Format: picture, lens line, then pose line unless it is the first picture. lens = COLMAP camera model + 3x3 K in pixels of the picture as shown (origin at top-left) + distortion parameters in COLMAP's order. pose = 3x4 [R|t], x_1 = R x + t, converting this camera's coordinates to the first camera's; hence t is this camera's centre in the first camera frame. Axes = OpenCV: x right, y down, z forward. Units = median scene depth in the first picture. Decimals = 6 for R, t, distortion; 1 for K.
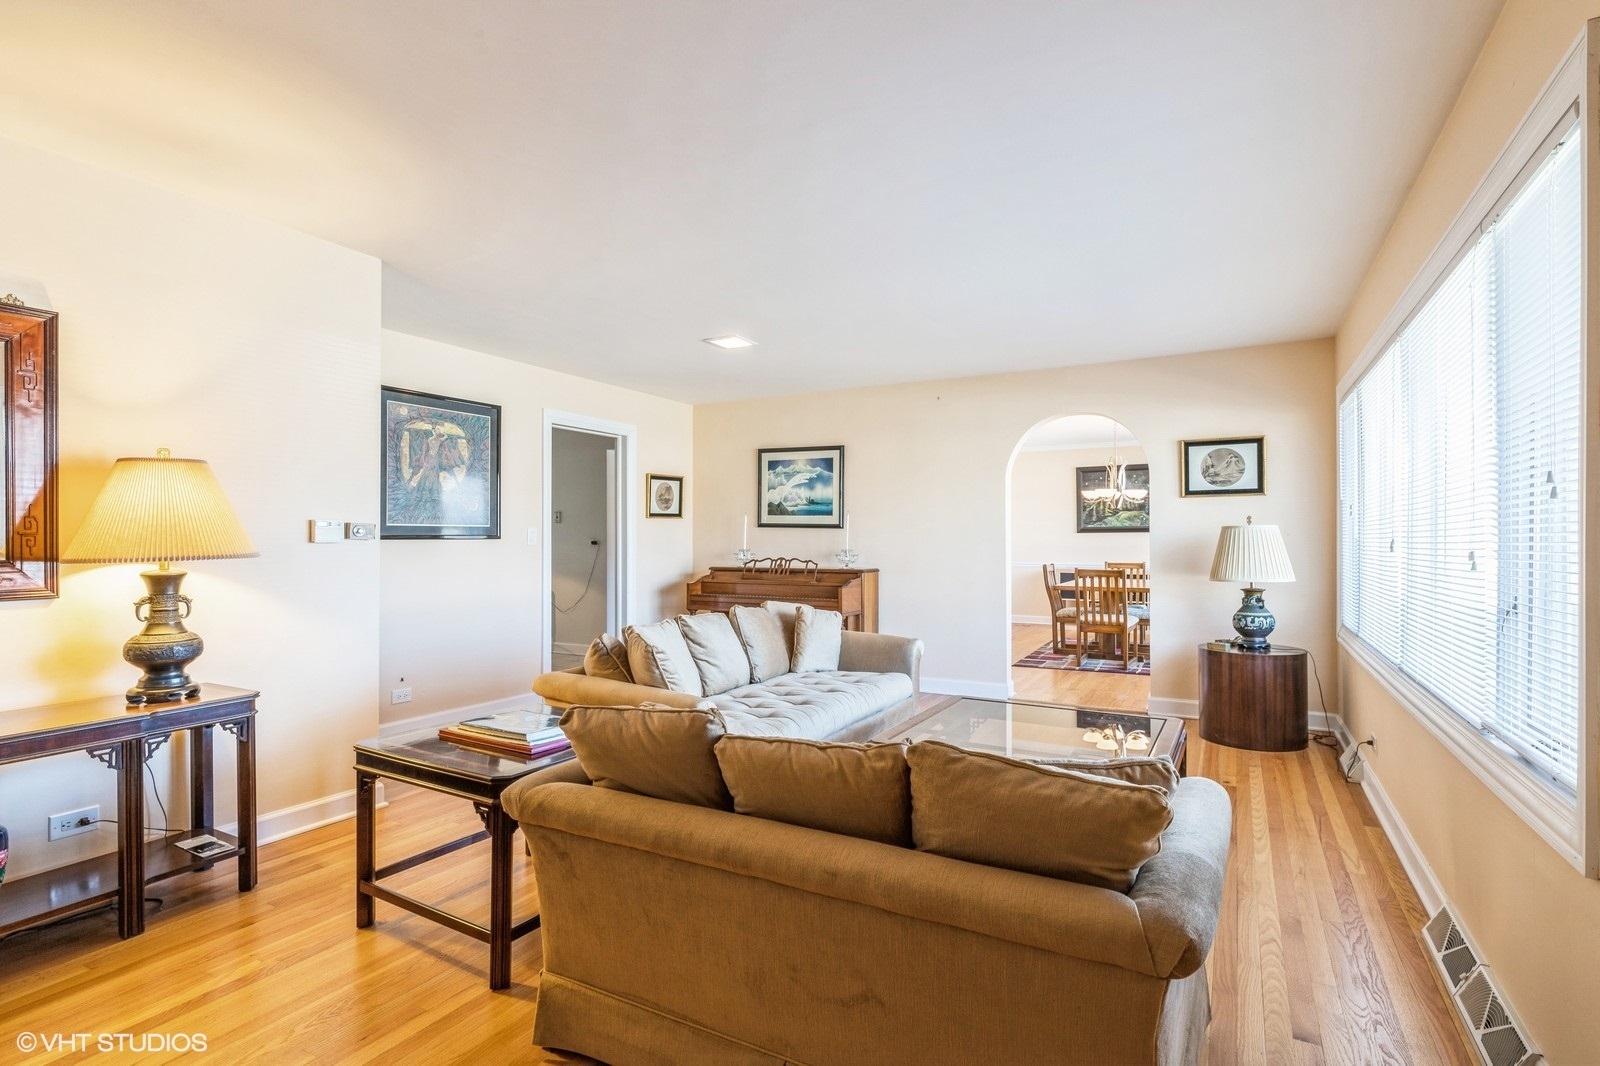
lens RADIAL K [[772.9, 0, 805.1], [0, 772.9, 513.4], [0, 0, 1]] dist [-0.002733, -0.000237]
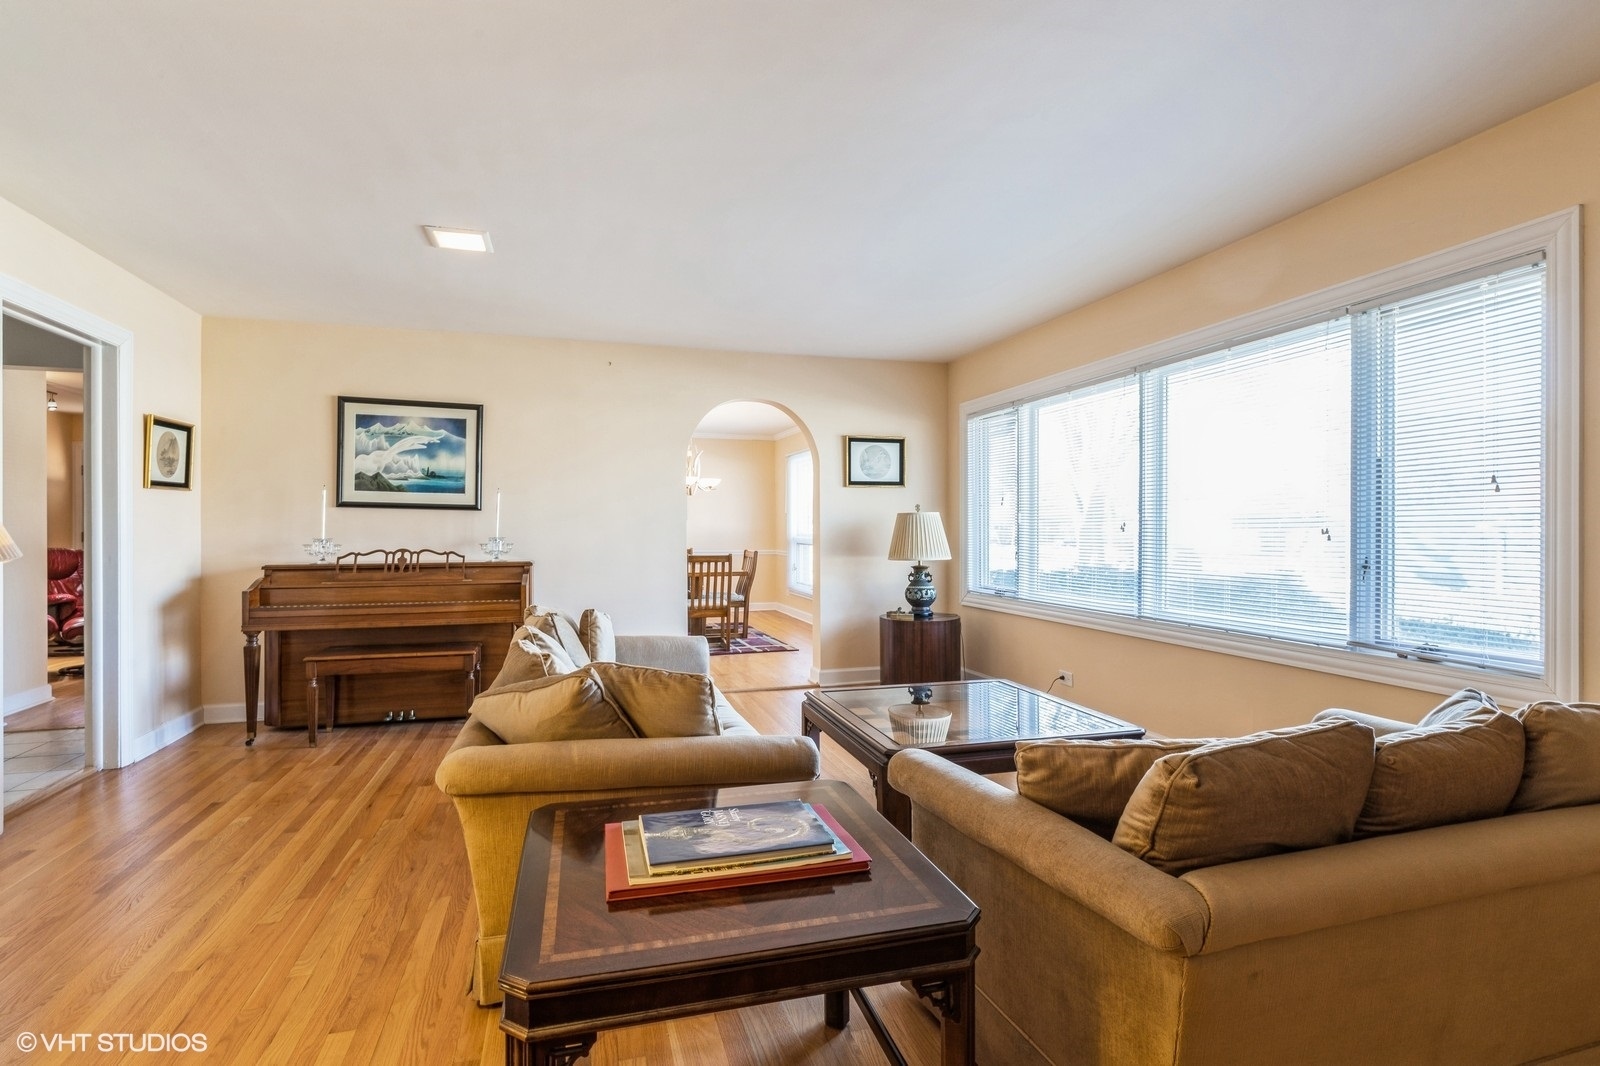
lens RADIAL K [[772.9, 0, 805.1], [0, 772.9, 513.4], [0, 0, 1]] dist [-0.002733, -0.000237]
pose [[0.701098, 0.013459, 0.712938, -0.284924], [-0.023003, 0.999728, 0.003748, 0.012177], [-0.712694, -0.019028, 0.701217, 0.217532]]
